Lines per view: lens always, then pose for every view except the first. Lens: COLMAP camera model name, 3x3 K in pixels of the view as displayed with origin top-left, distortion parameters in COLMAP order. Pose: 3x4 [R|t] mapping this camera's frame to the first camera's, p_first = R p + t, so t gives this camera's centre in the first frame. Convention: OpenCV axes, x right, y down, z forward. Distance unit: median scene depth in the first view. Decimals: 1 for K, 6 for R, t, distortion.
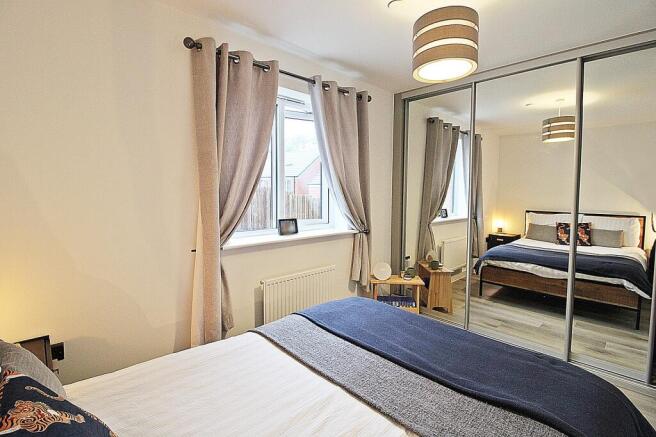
lens RADIAL K [[324.5, 0, 326.5], [0, 324.5, 208.3], [0, 0, 1]] dist [-0.001774, -0.001050]
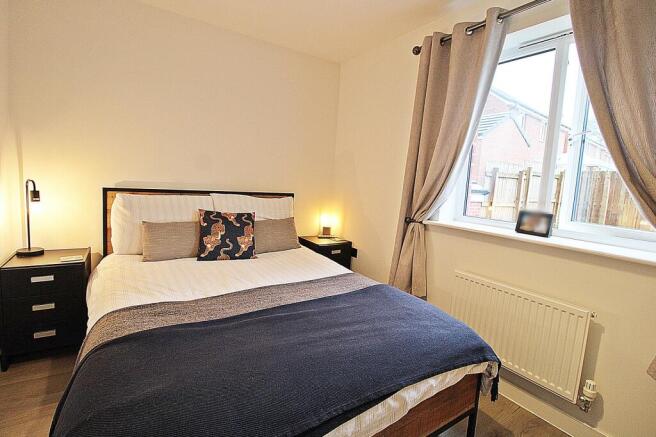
lens RADIAL K [[324.5, 0, 326.5], [0, 324.5, 208.3], [0, 0, 1]] dist [-0.001774, -0.001050]
pose [[-0.161980, 0.067303, -0.984496, 0.662814], [-0.131324, 0.987327, 0.089104, 0.021898], [0.978017, 0.143721, -0.151088, 0.681956]]
